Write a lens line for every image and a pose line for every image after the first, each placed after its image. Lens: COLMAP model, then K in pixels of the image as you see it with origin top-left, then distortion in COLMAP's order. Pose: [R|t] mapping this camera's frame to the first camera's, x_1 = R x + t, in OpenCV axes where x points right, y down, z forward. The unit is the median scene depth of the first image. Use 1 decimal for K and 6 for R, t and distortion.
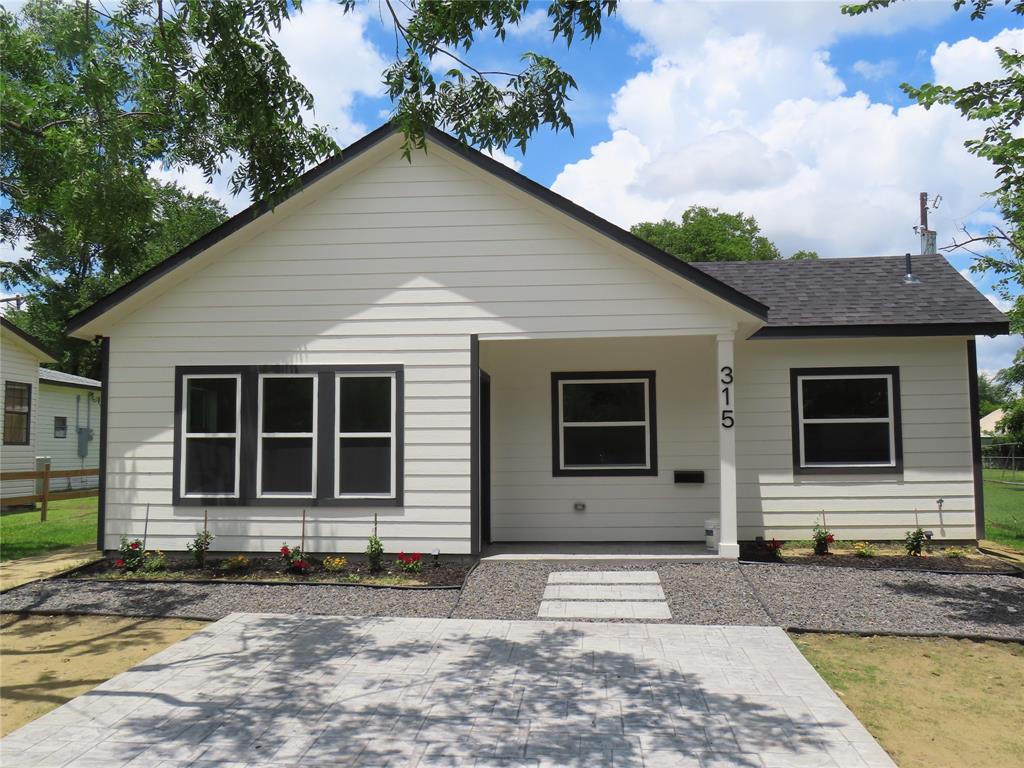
lens RADIAL K [[850.3, 0, 512.0], [0, 850.3, 384.0], [0, 0, 1]] dist [-0.009416, -0.006389]
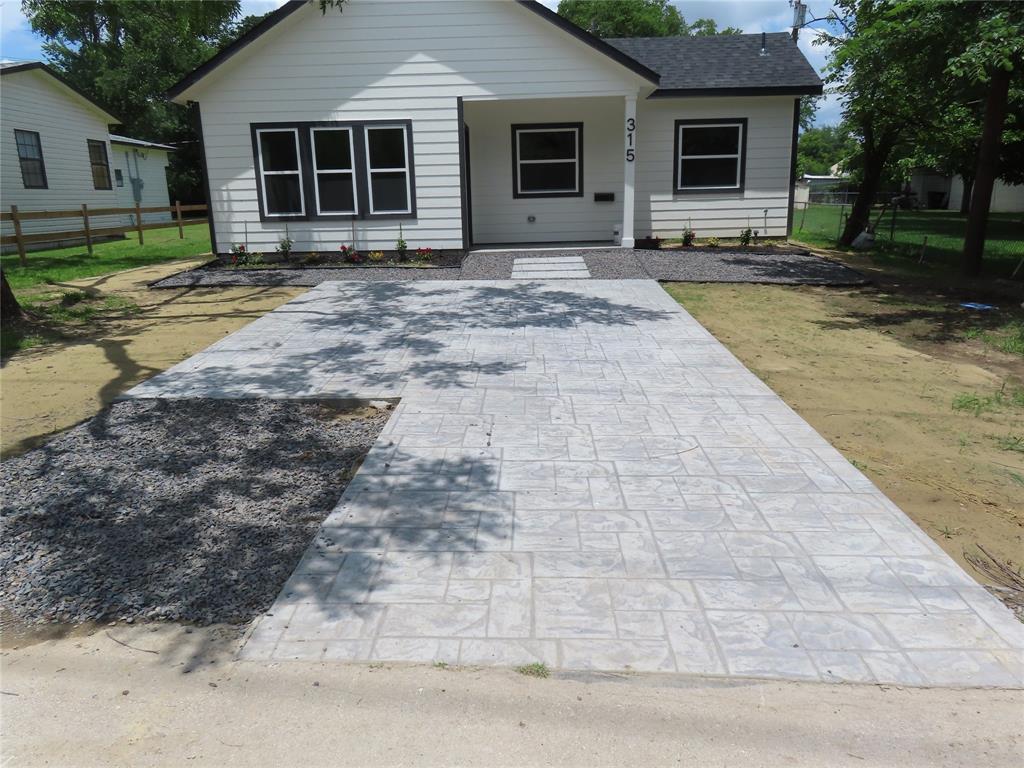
lens RADIAL K [[725.7, 0, 512.0], [0, 725.7, 384.0], [0, 0, 1]] dist [-0.026640, 0.017699]
pose [[0.996780, -0.036857, 0.071213, -0.061069], [0.012308, 0.947901, 0.318326, 0.014400], [-0.079236, -0.316424, 0.945303, -0.321341]]
